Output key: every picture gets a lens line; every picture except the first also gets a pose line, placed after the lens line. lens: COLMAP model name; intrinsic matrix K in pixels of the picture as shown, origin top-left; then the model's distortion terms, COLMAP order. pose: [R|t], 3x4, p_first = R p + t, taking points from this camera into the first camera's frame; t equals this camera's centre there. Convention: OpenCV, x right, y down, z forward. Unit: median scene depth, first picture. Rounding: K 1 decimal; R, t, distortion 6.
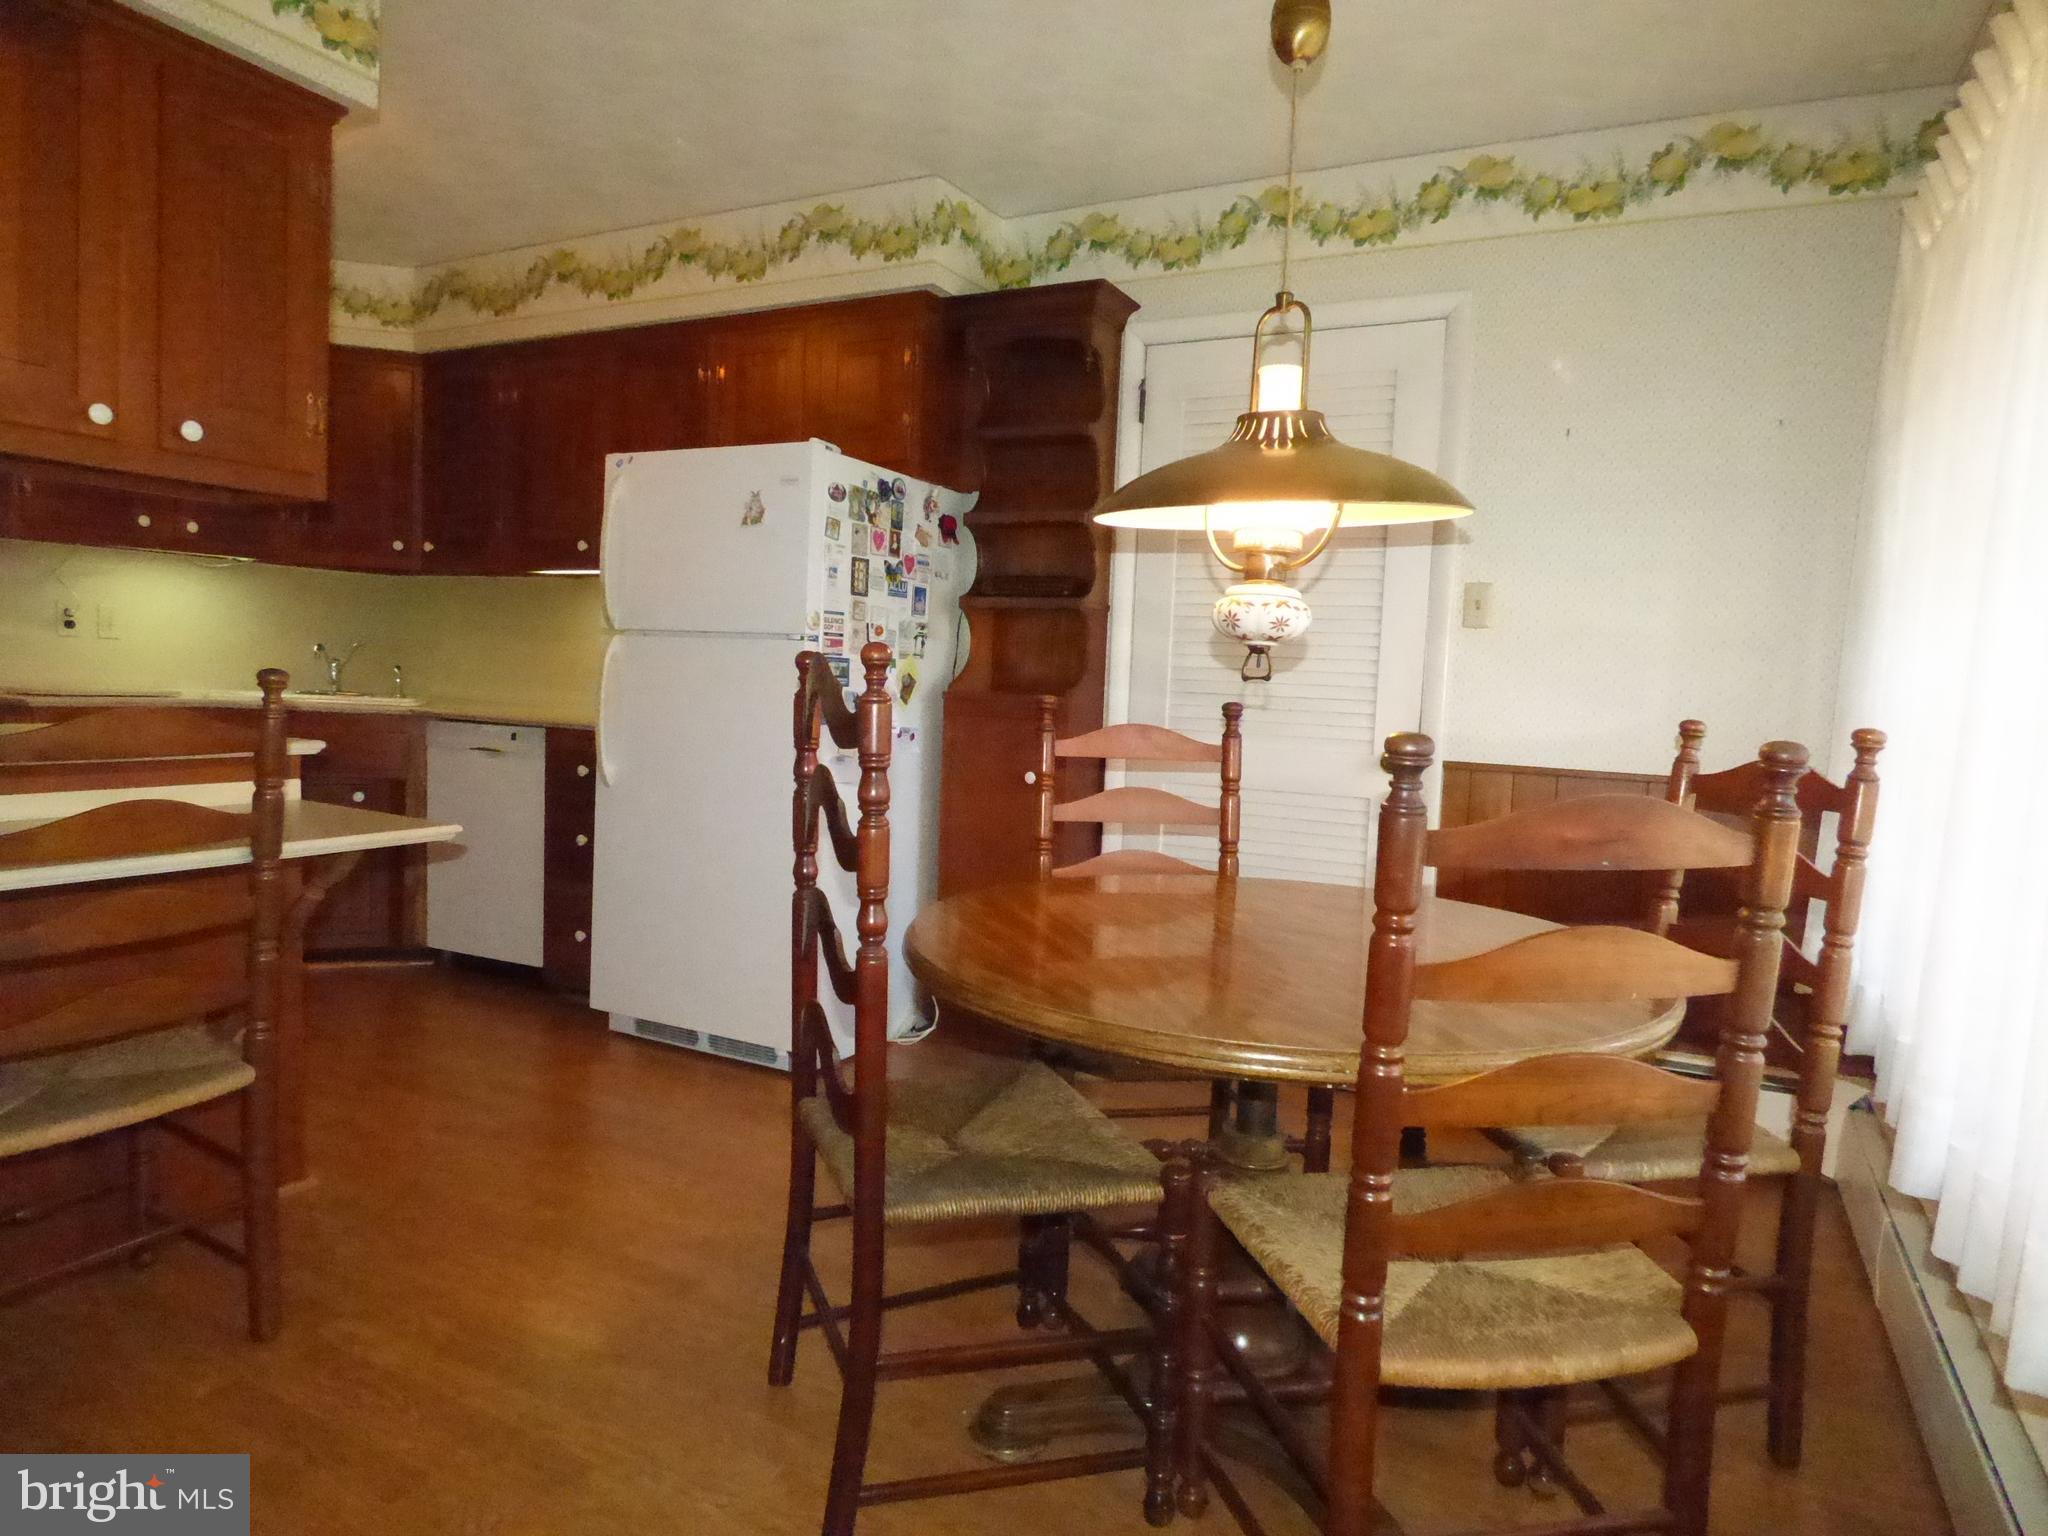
lens RADIAL K [[1233.5, 0, 1024.0], [0, 1233.5, 768.0], [0, 0, 1]] dist [-0.000513, -0.000415]
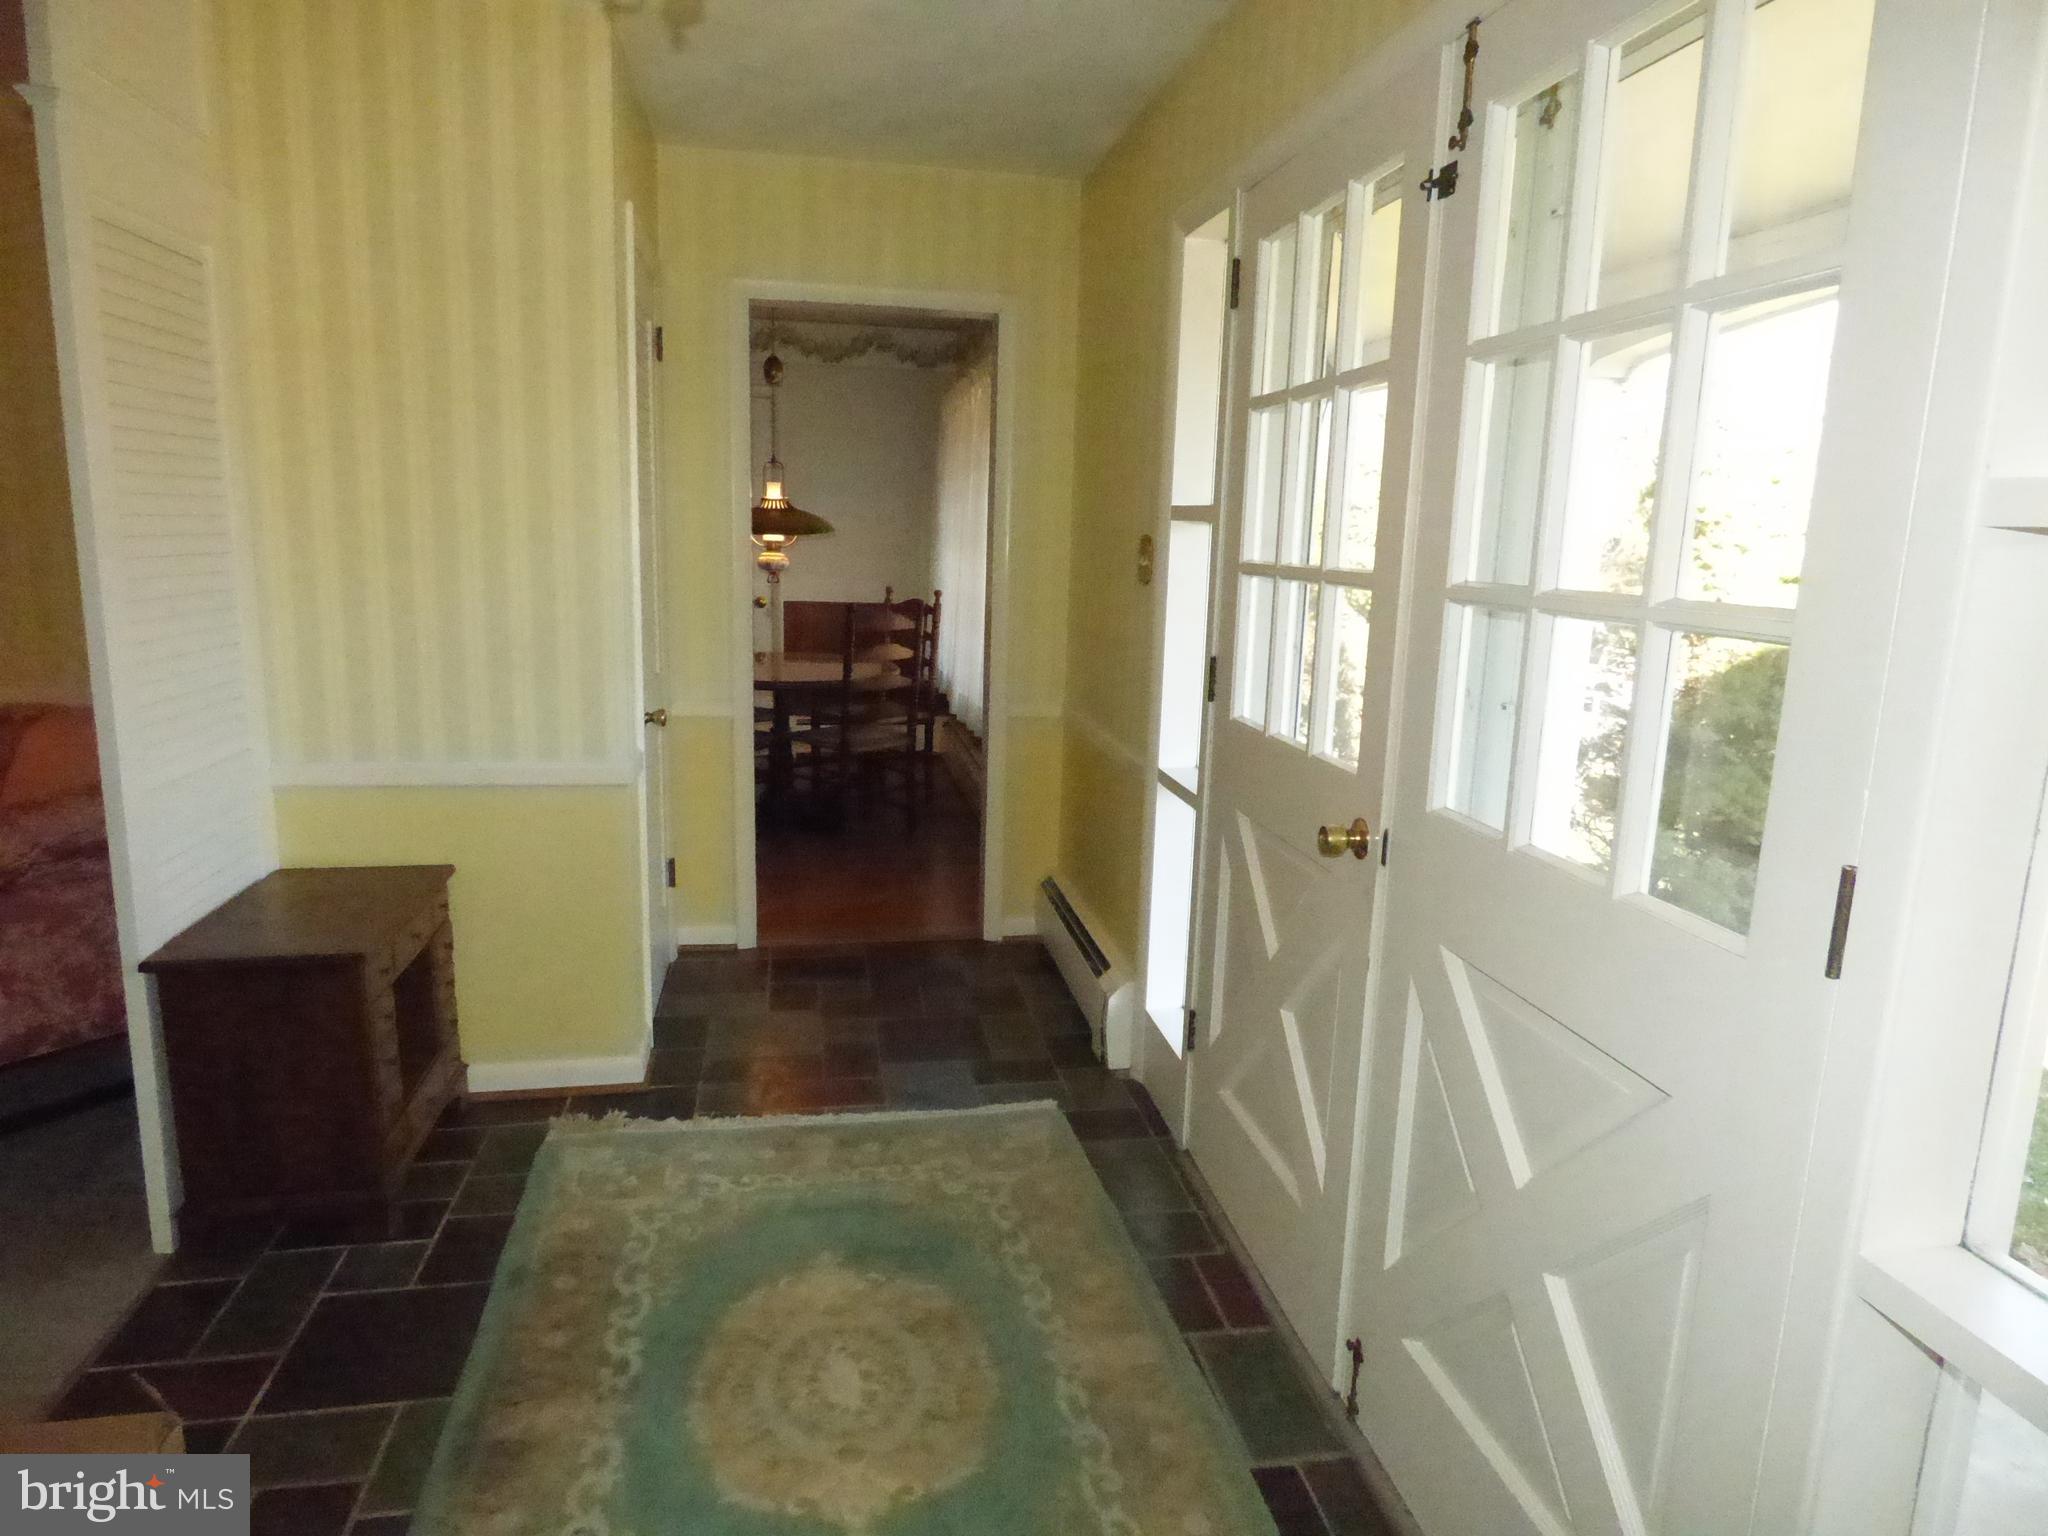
lens RADIAL K [[1233.5, 0, 1024.0], [0, 1233.5, 768.0], [0, 0, 1]] dist [-0.000513, -0.000415]
pose [[0.791688, -0.123346, 0.598344, -1.224875], [0.039011, 0.987614, 0.151976, -0.052243], [-0.609679, -0.096975, 0.786694, -1.868908]]
